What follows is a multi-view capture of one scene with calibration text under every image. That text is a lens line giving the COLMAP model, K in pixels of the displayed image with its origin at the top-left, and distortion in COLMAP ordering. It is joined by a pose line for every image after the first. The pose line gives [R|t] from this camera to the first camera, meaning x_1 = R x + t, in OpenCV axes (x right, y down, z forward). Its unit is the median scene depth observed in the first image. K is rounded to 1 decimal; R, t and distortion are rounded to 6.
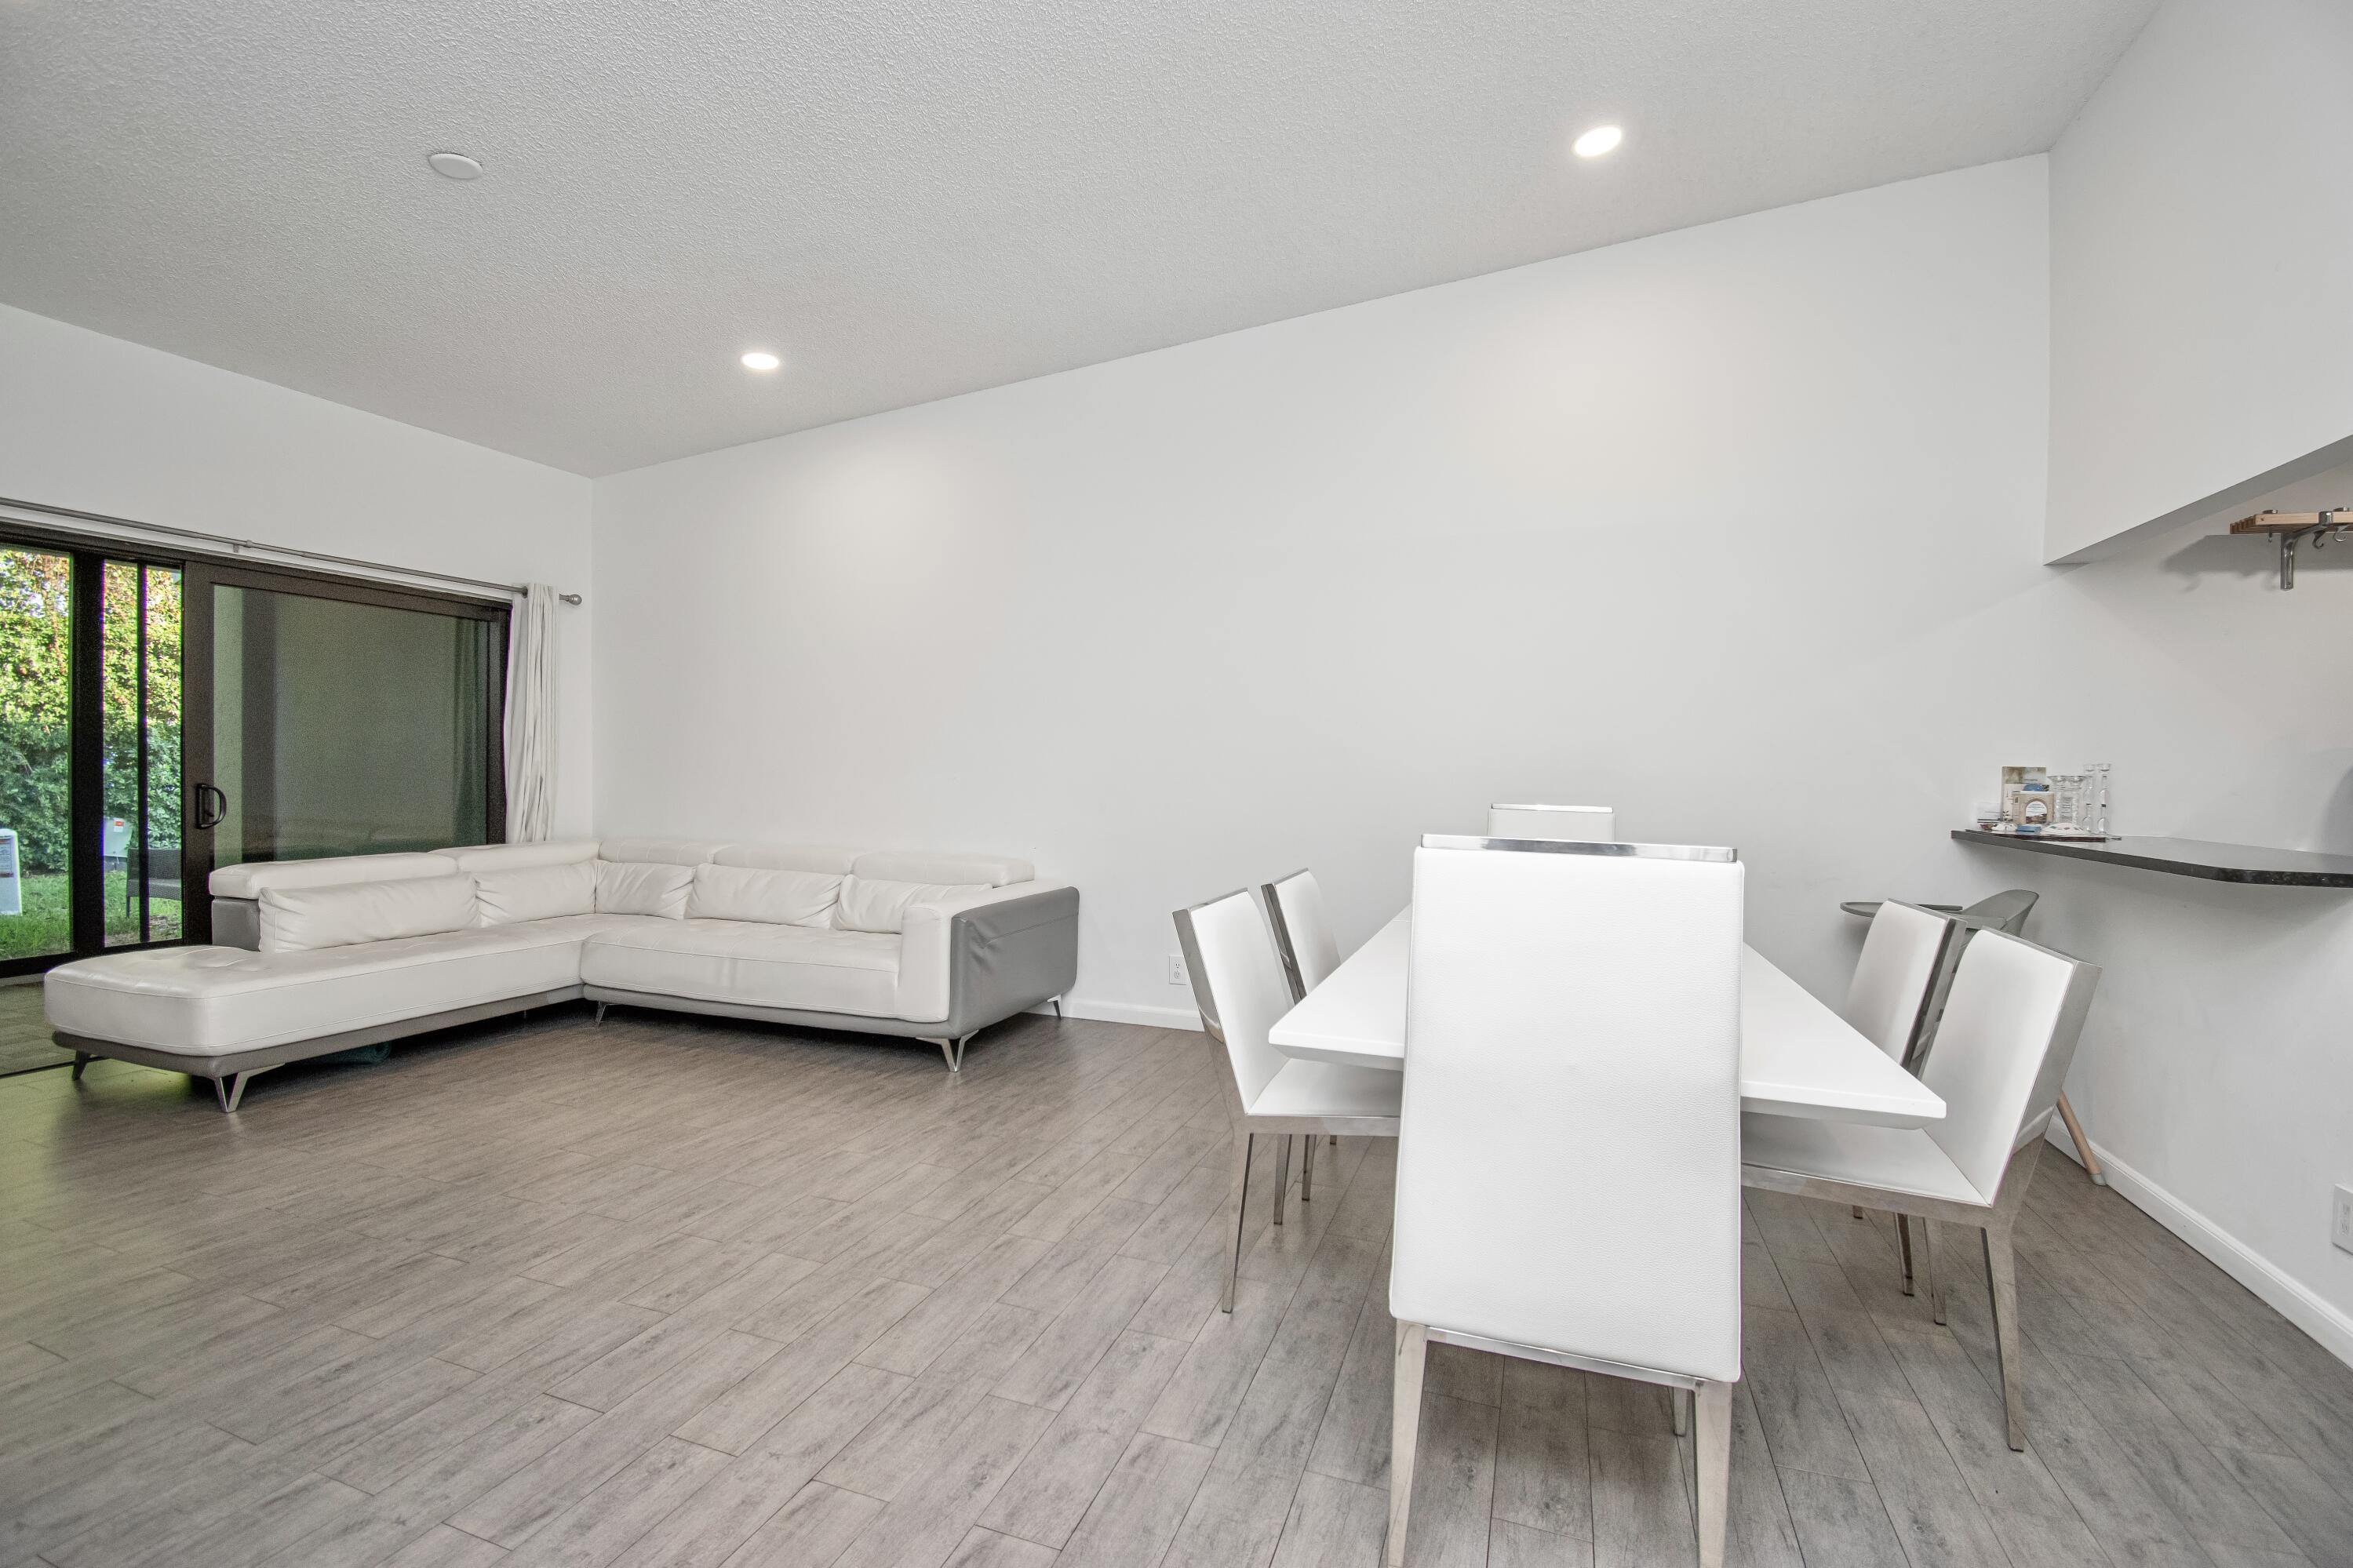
lens RADIAL K [[1042.7, 0, 1191.7], [0, 1042.7, 790.8], [0, 0, 1]] dist [0.007992, -0.017973]
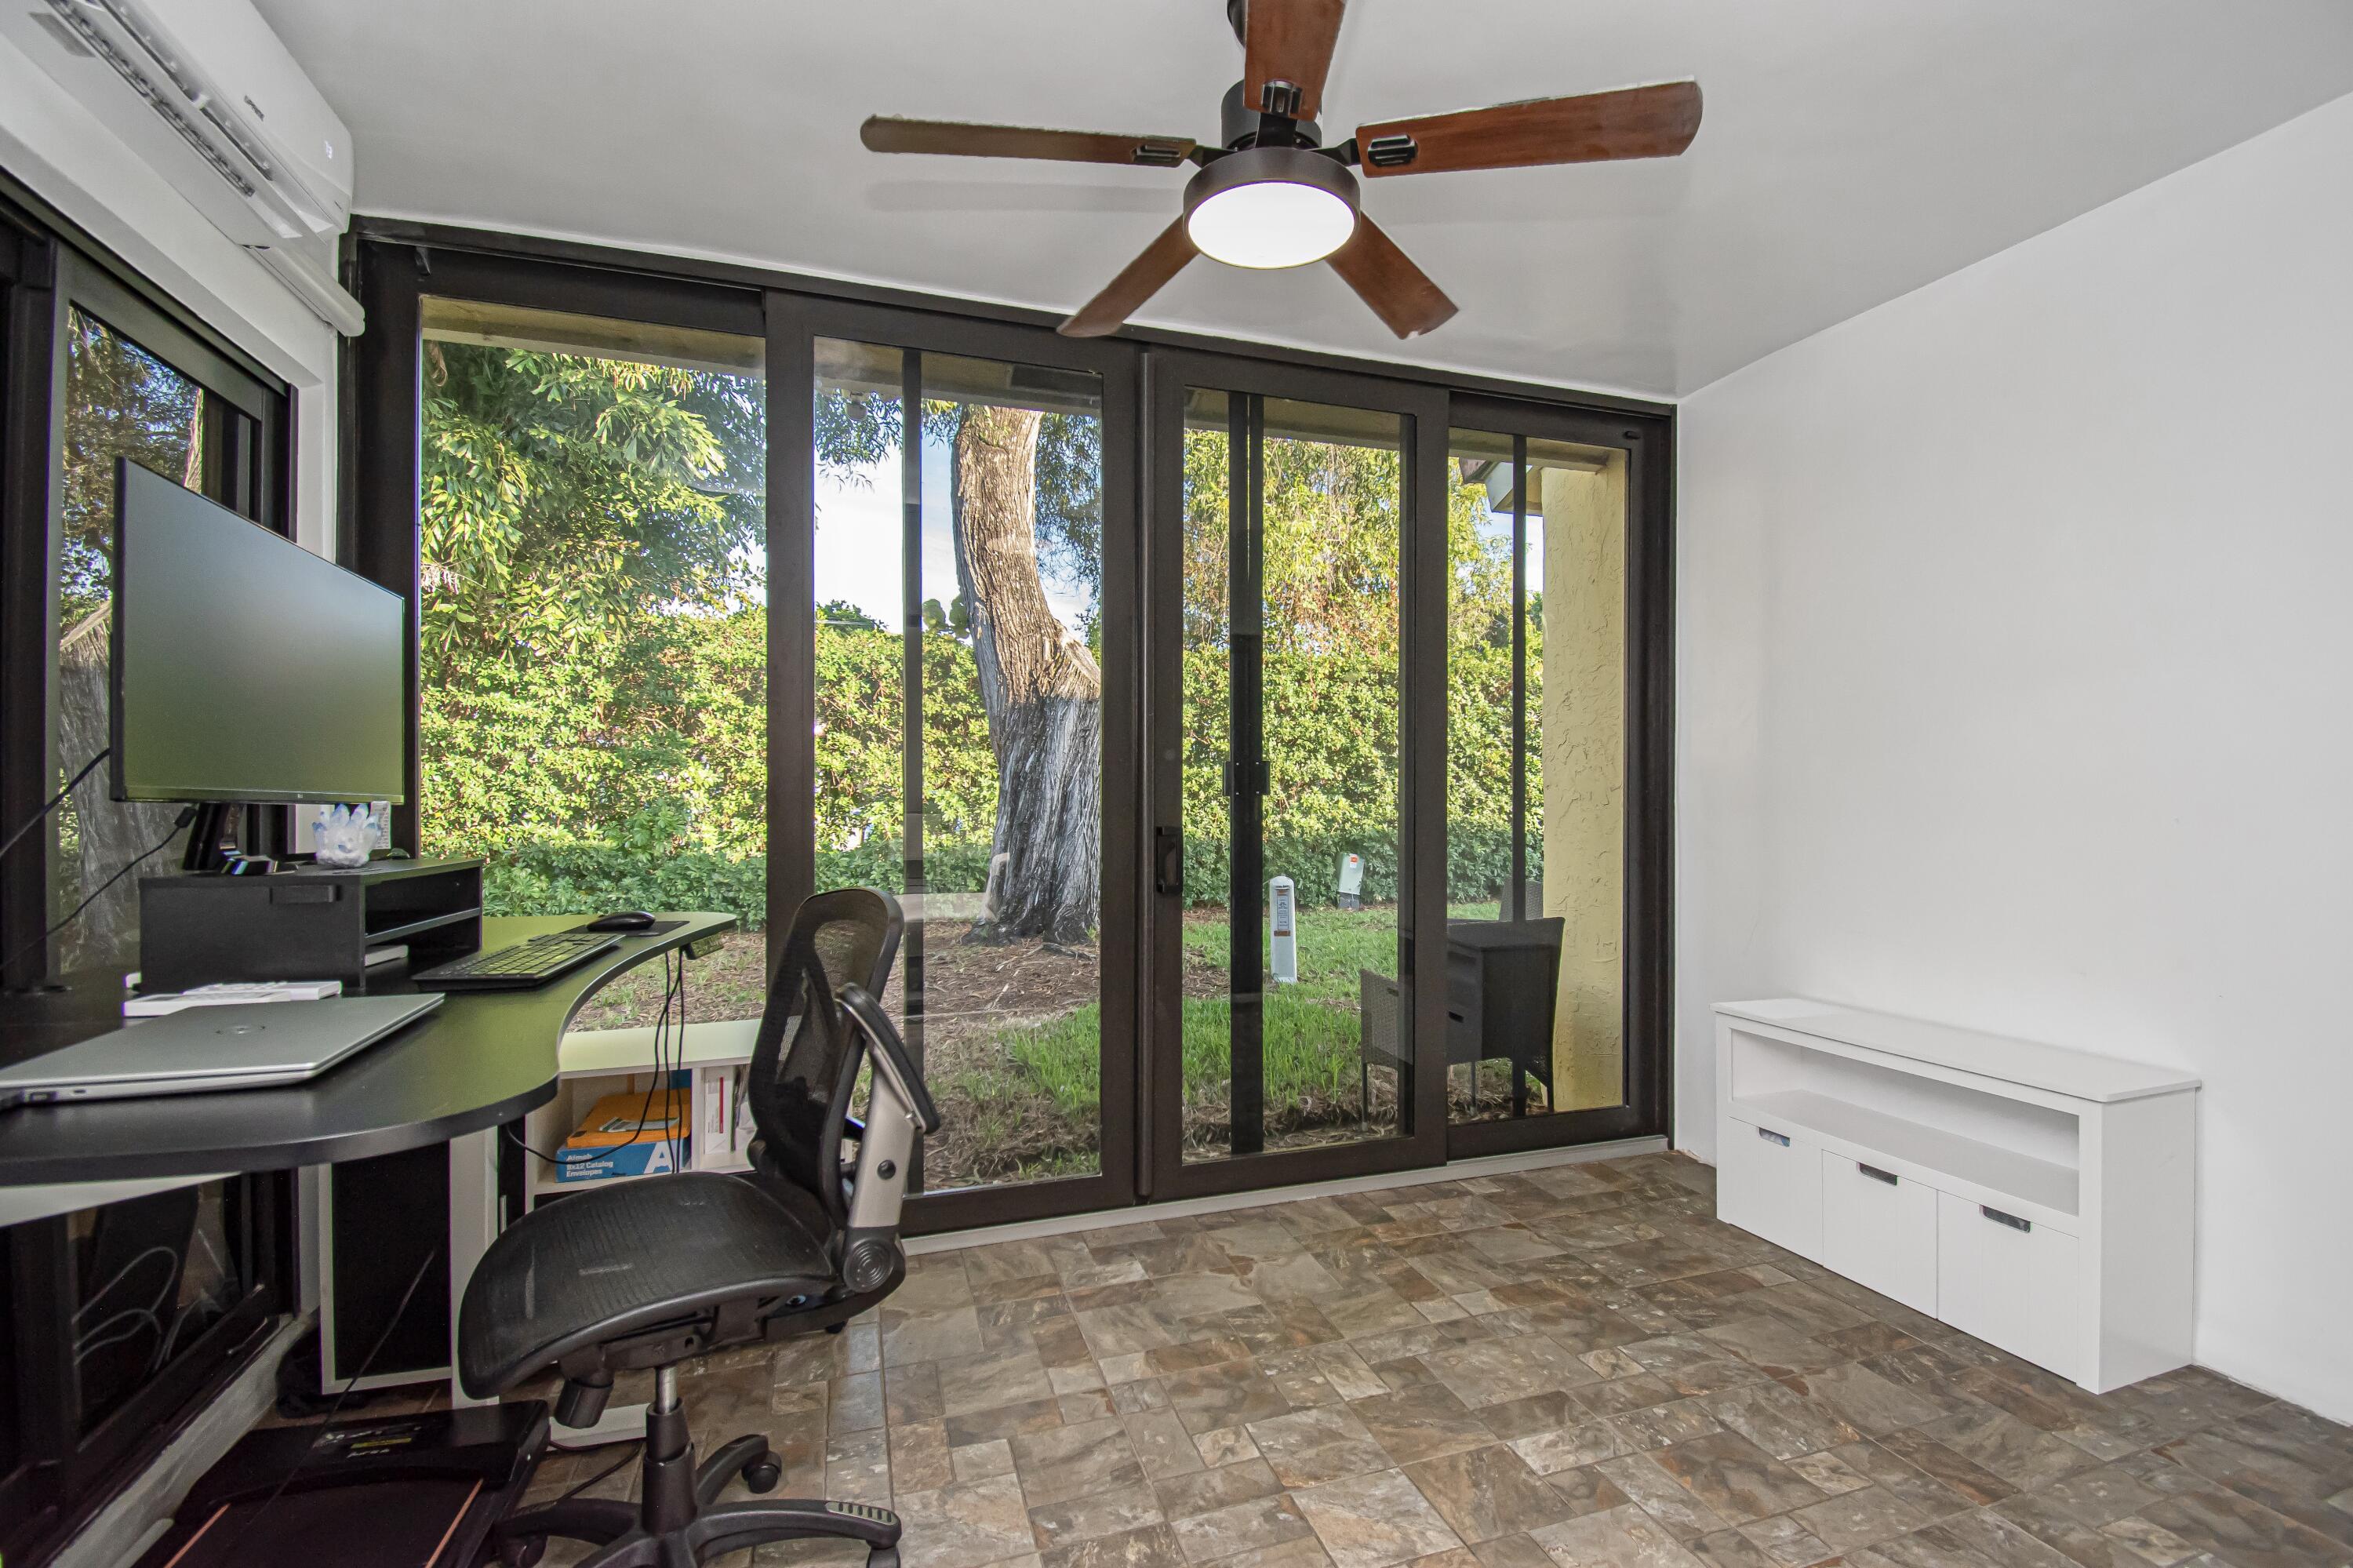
lens RADIAL K [[1042.9, 0, 1208.6], [0, 1042.9, 803.3], [0, 0, 1]] dist [0.007992, -0.017973]
pose [[0.622981, -0.002938, -0.782232, -1.305114], [-0.010183, 0.999878, -0.011866, -0.028311], [0.782171, 0.015358, 0.622875, 1.022416]]
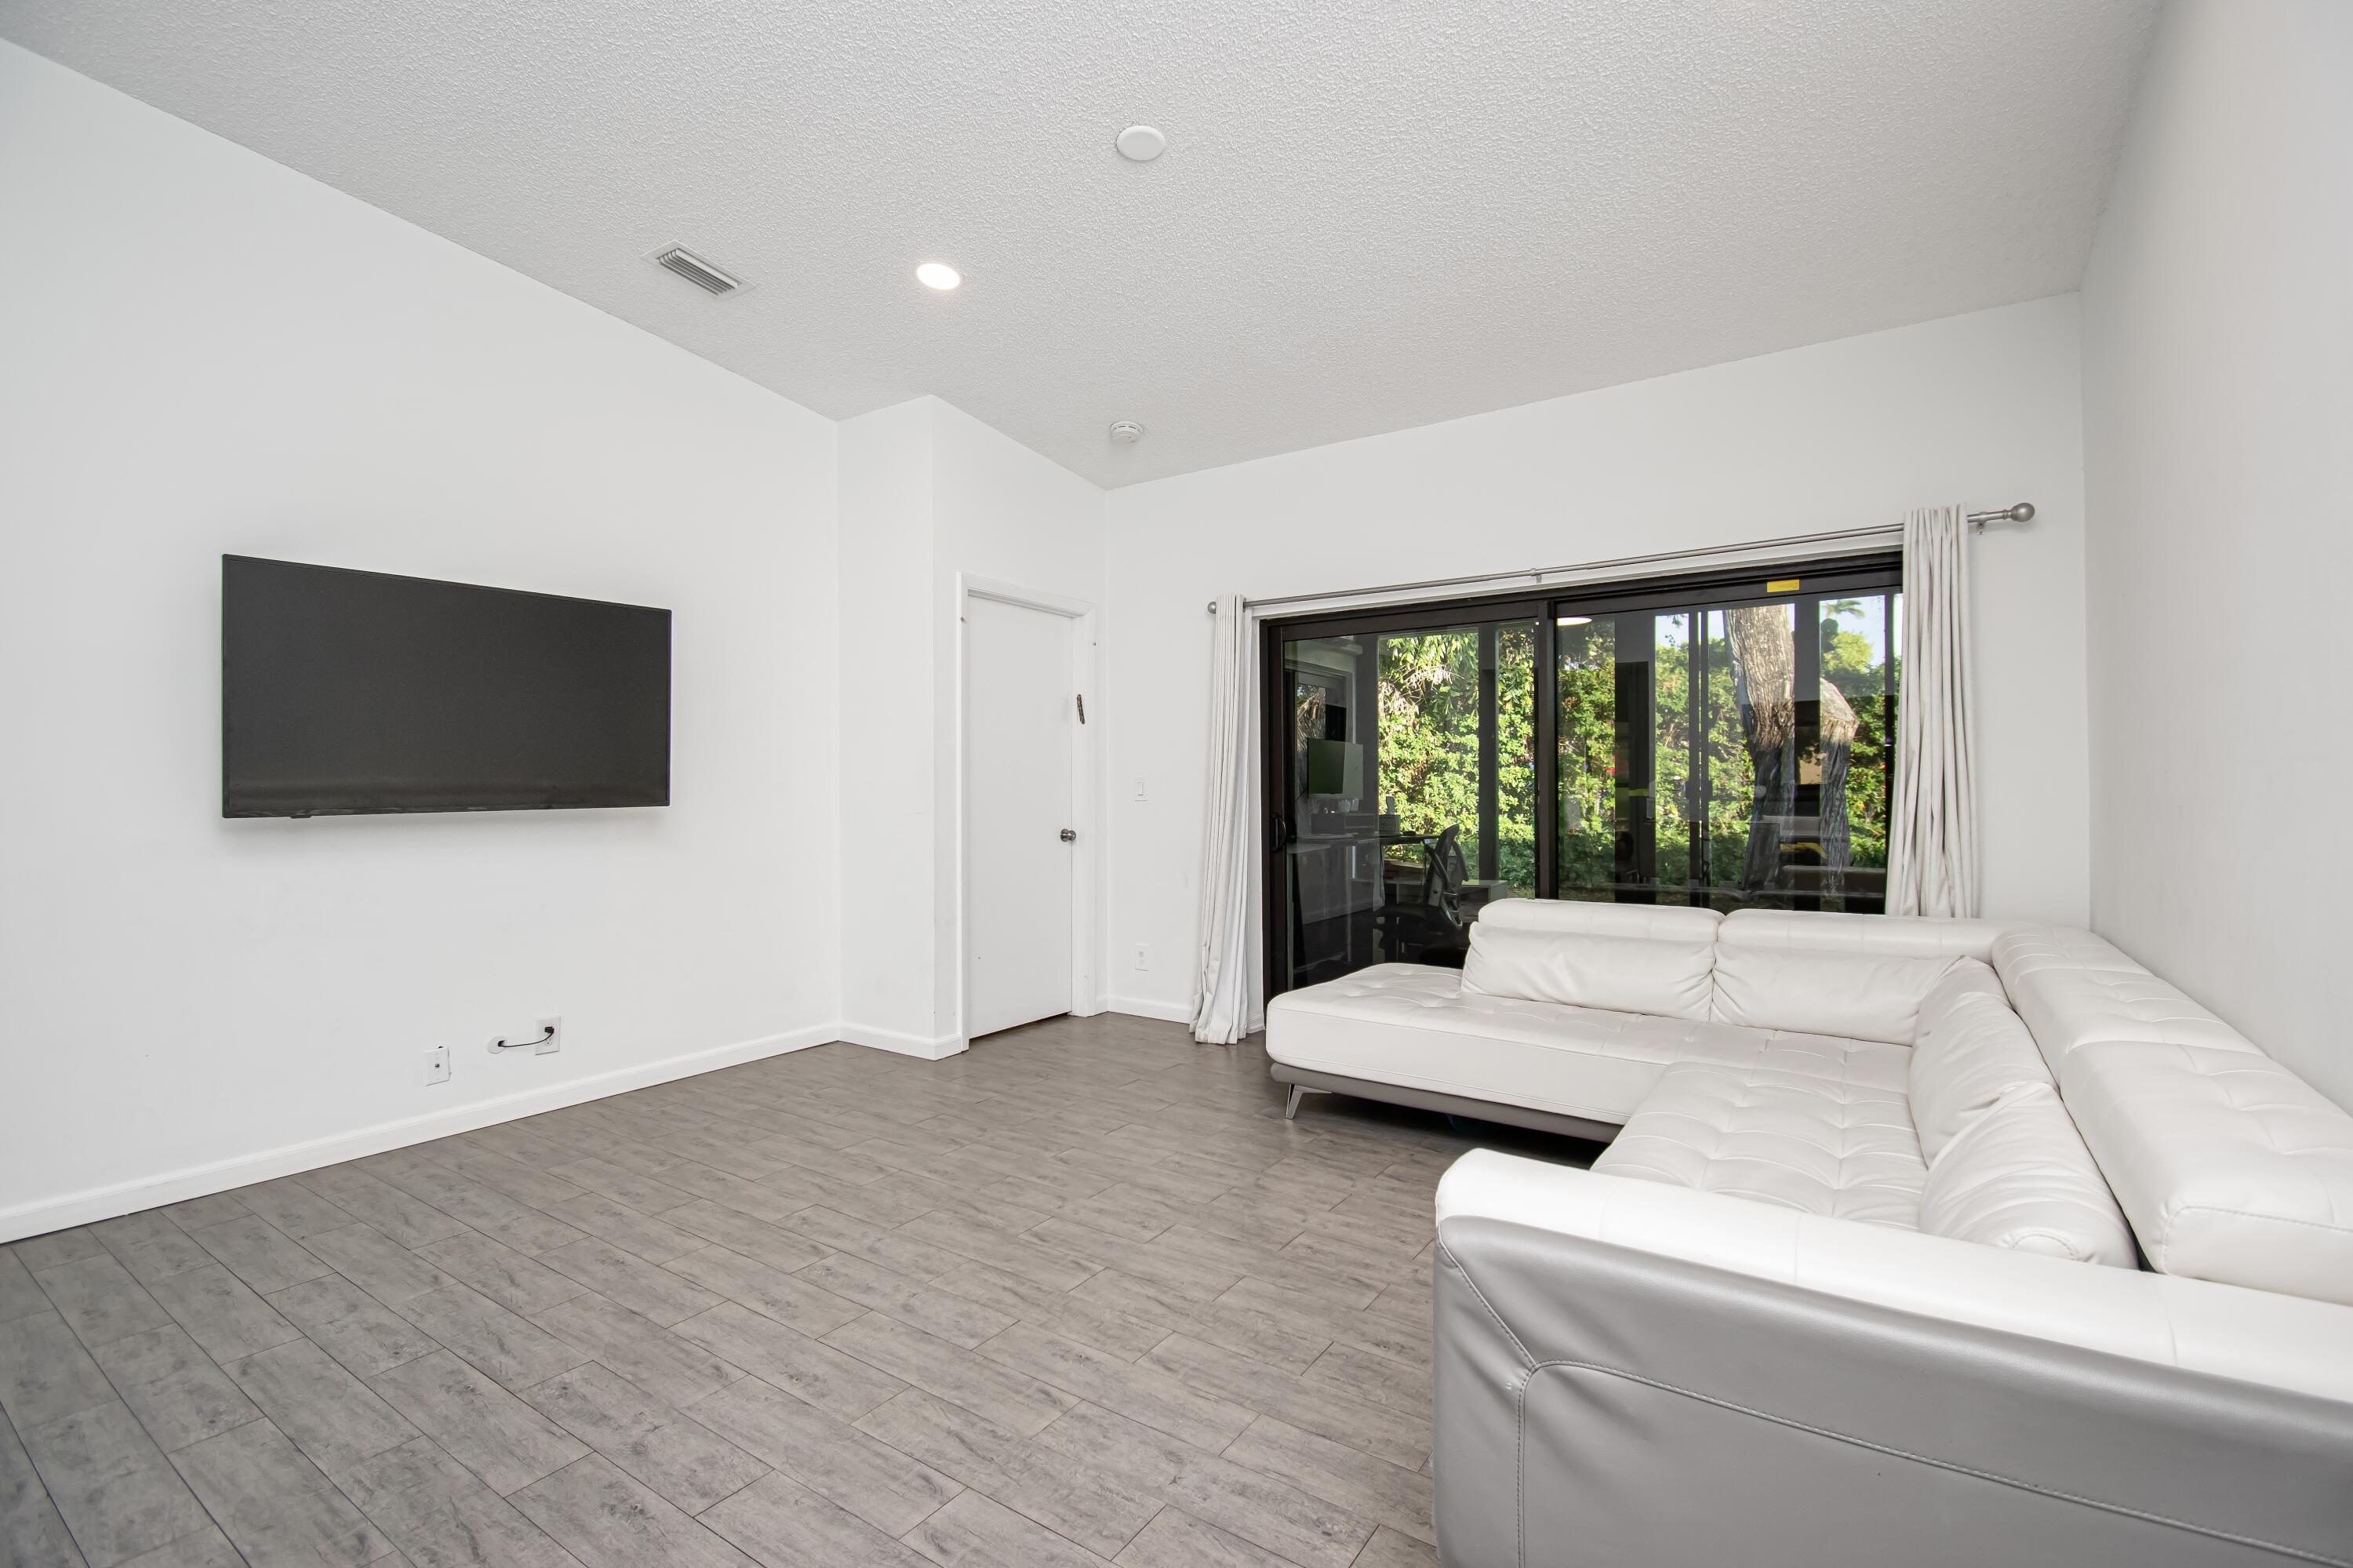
lens RADIAL K [[1042.9, 0, 1186.6], [0, 1042.9, 783.5], [0, 0, 1]] dist [0.007992, -0.017973]
pose [[-0.251581, -0.019453, -0.967641, 0.160773], [-0.023528, 0.999625, -0.013979, -0.020406], [0.967550, 0.019250, -0.251945, 1.207440]]
